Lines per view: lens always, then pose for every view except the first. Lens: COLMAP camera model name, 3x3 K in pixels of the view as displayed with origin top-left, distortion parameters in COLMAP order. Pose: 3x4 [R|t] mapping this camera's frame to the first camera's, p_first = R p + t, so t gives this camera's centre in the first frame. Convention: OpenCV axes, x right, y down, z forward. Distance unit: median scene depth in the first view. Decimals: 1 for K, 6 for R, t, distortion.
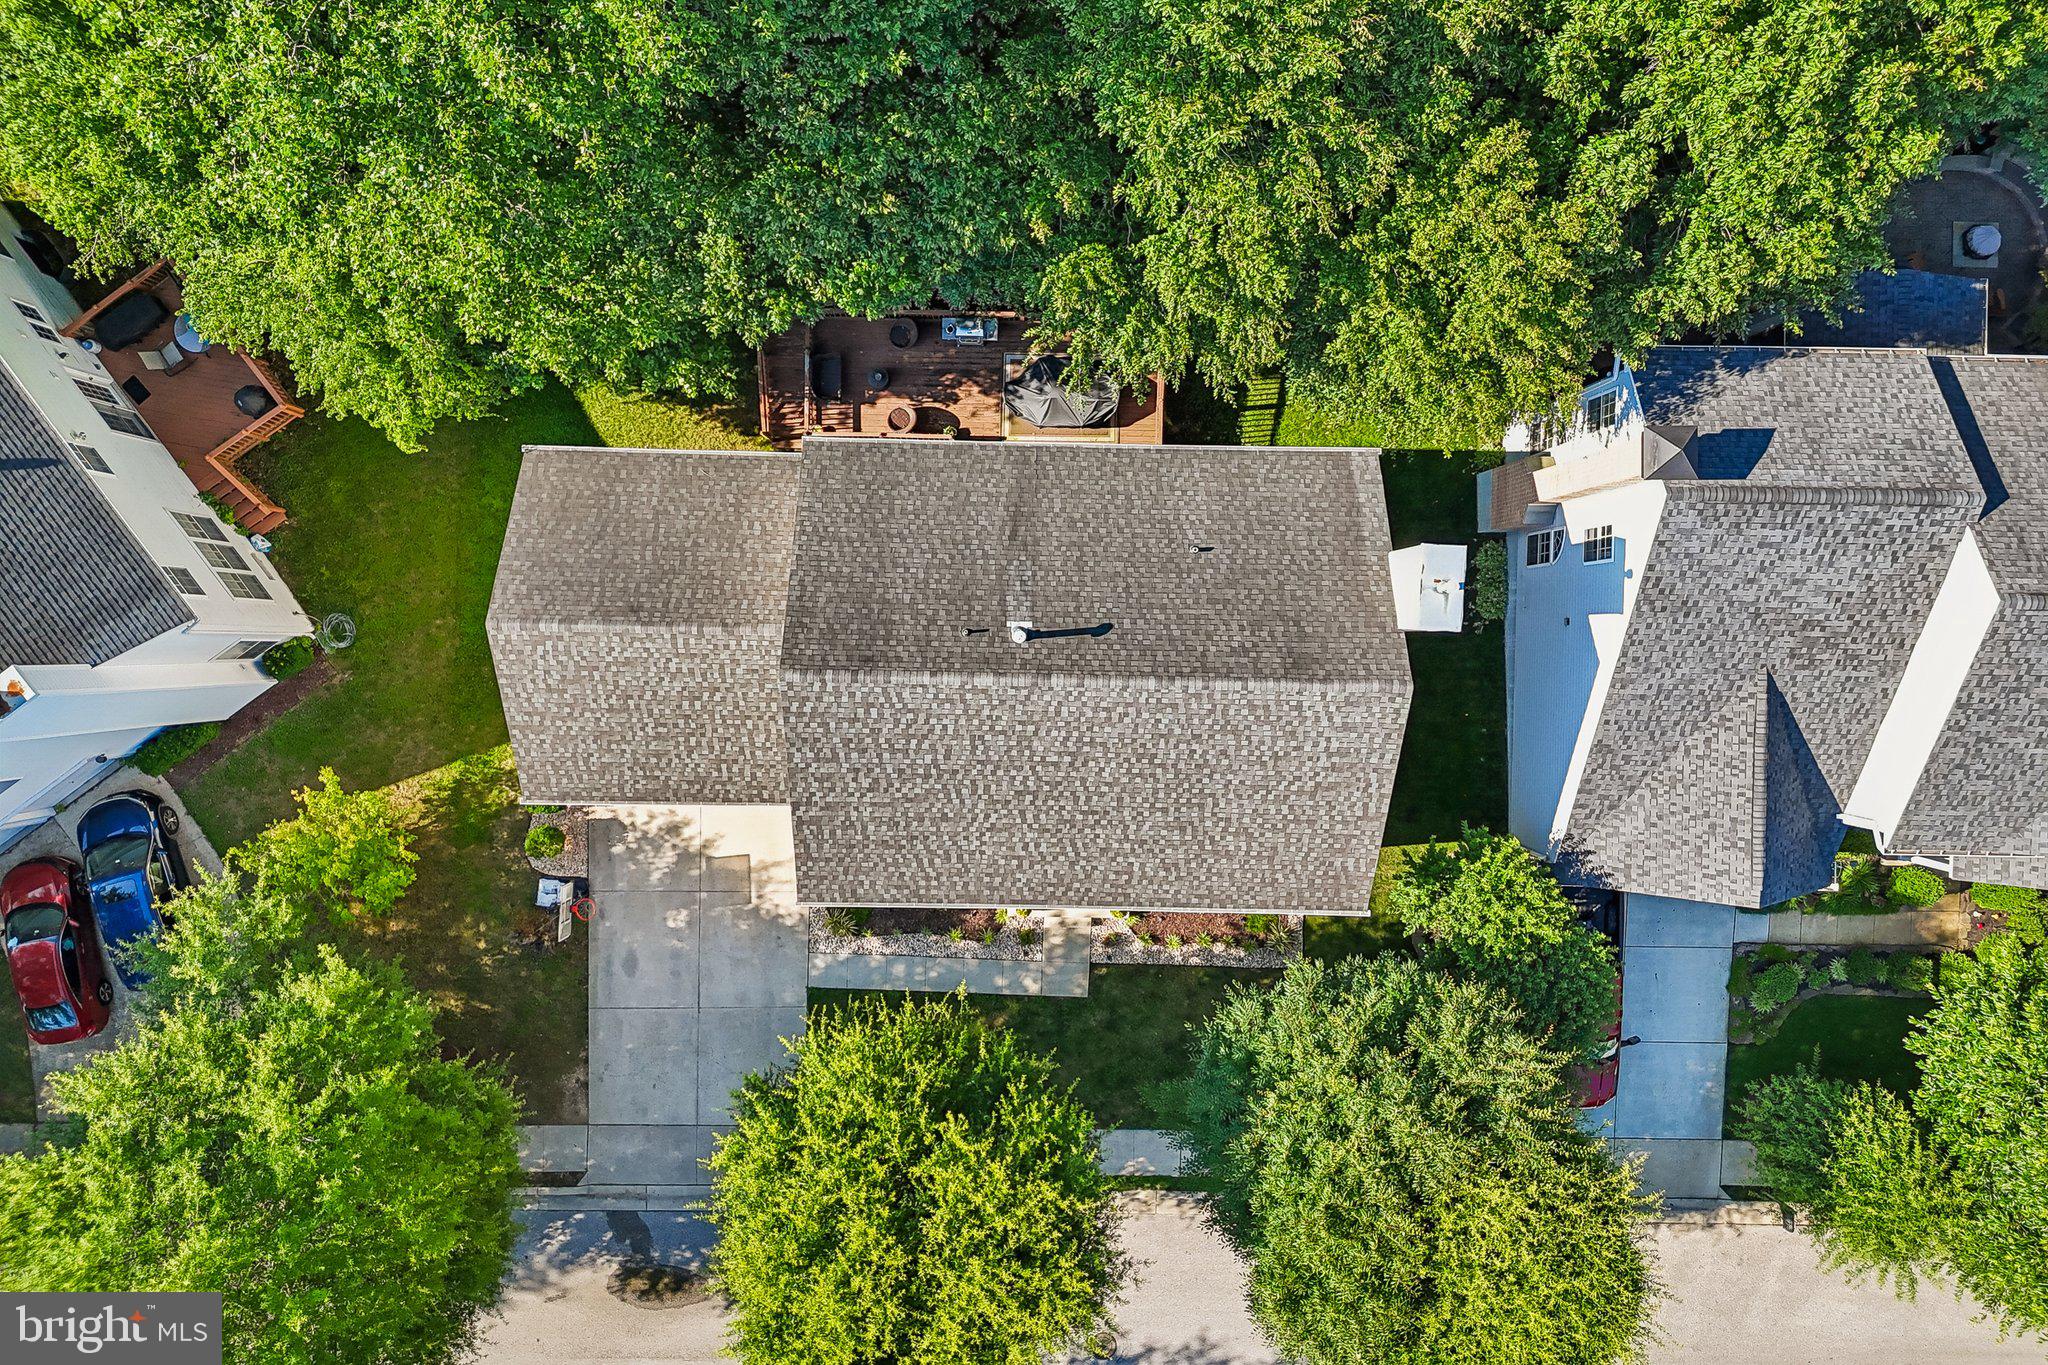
lens RADIAL K [[1507.3, 0, 1023.2], [0, 1507.3, 688.6], [0, 0, 1]] dist [0.068743, -0.074373]
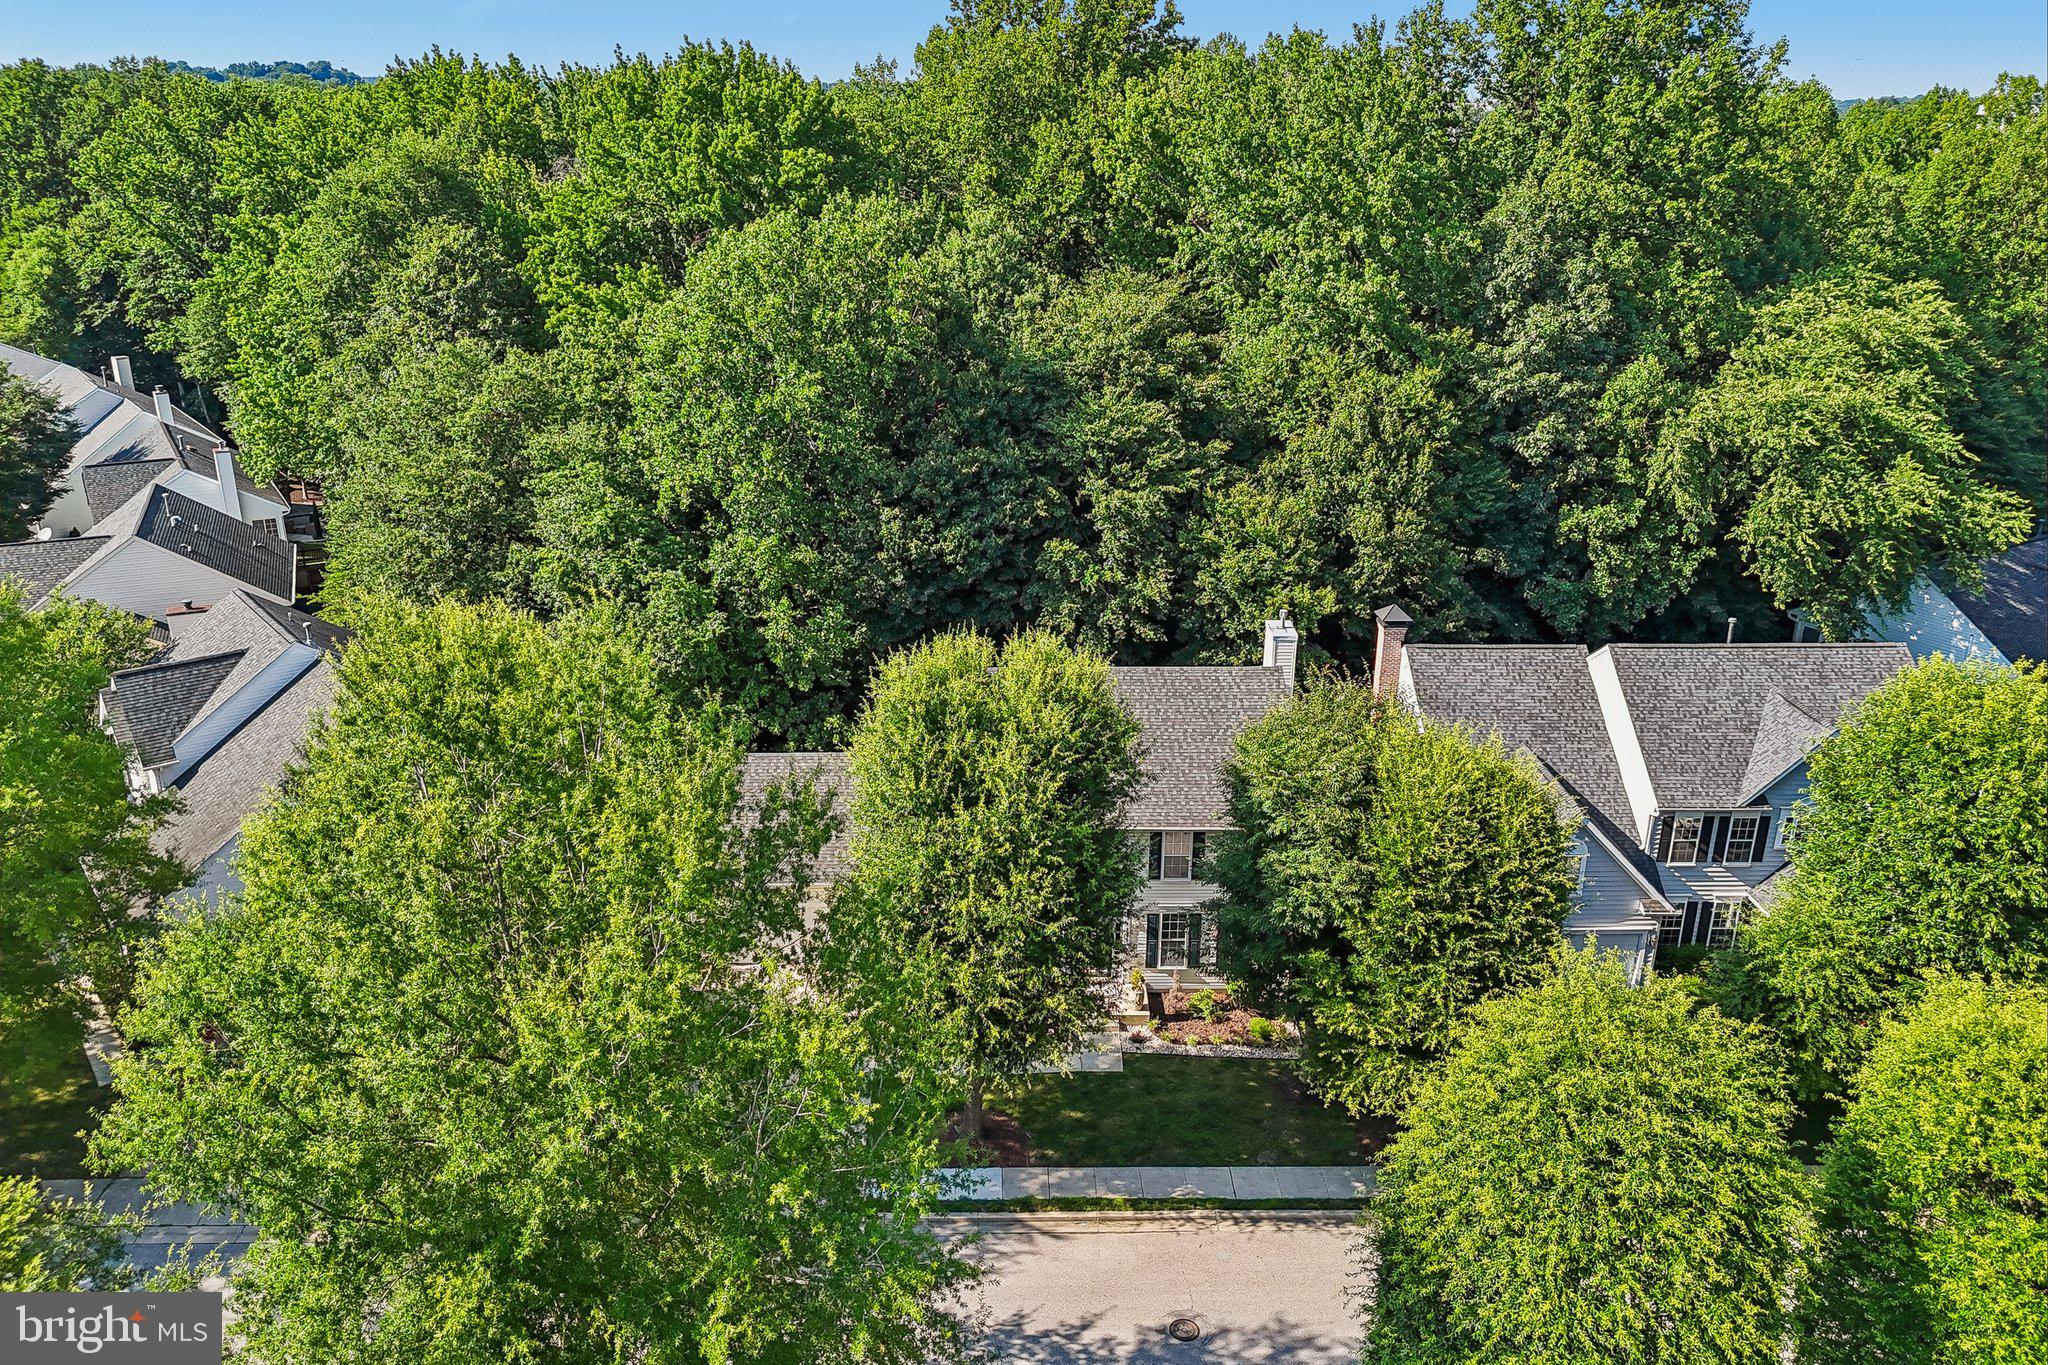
lens RADIAL K [[1507.3, 0, 1024.7], [0, 1507.3, 681.1], [0, 0, 1]] dist [0.068743, -0.074373]
pose [[0.998946, -0.021193, 0.040719, -0.081770], [0.045446, 0.331488, -0.942364, 1.403167], [0.006473, 0.943222, 0.332101, 0.422646]]
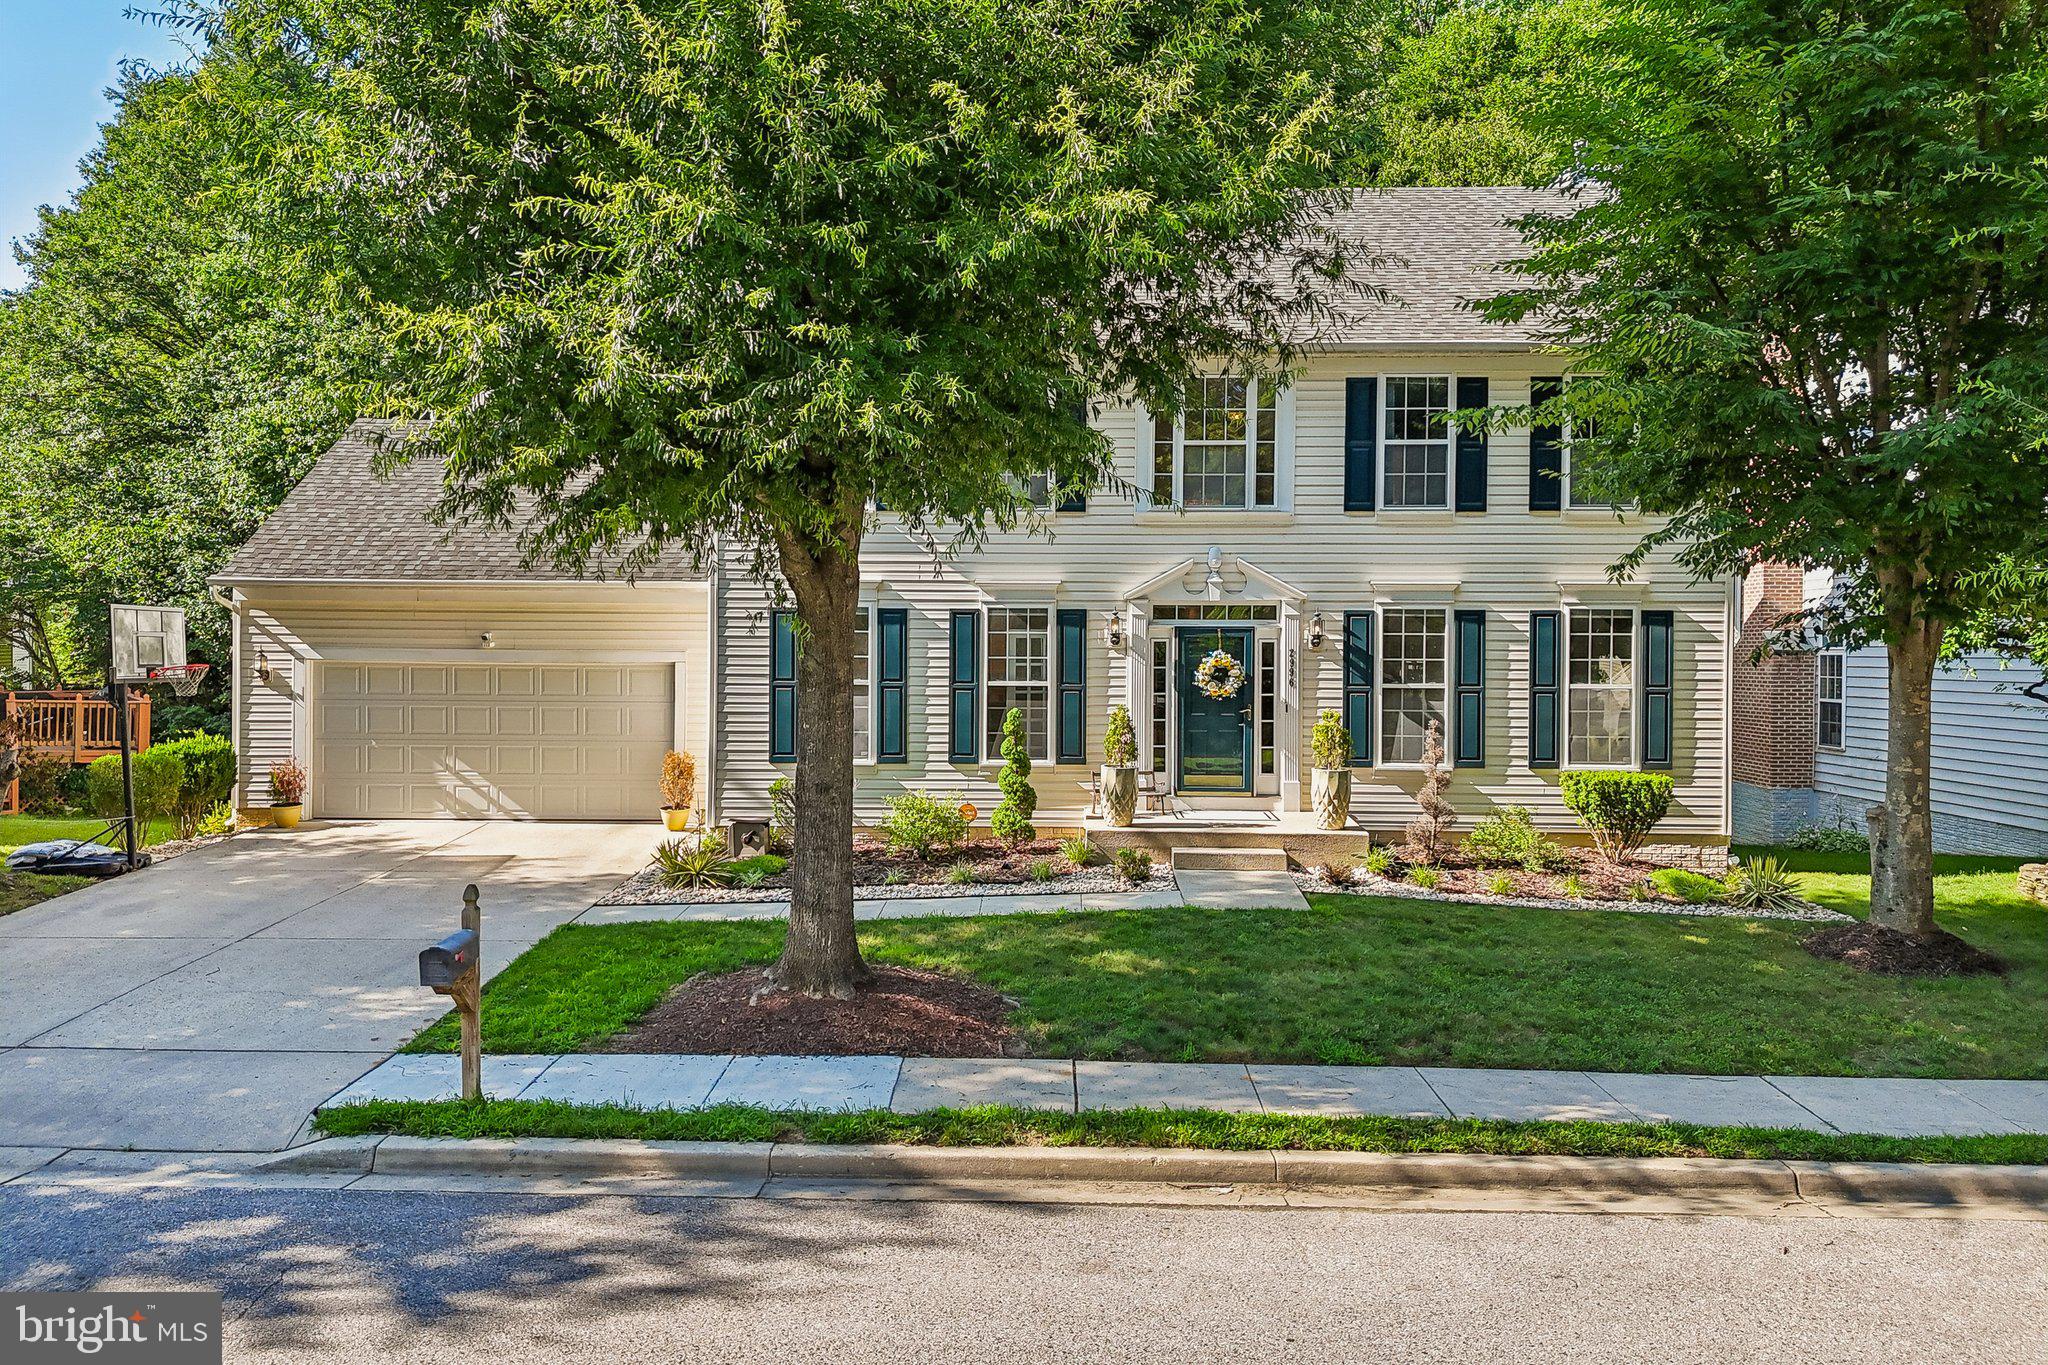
lens RADIAL K [[1507.3, 0, 1017.8], [0, 1507.3, 681.8], [0, 0, 1]] dist [0.068743, -0.074373]
pose [[0.999172, -0.016923, -0.037007, -0.011413], [-0.037252, -0.014423, -0.999202, 0.695260], [0.016375, 0.999753, -0.015042, 1.137206]]
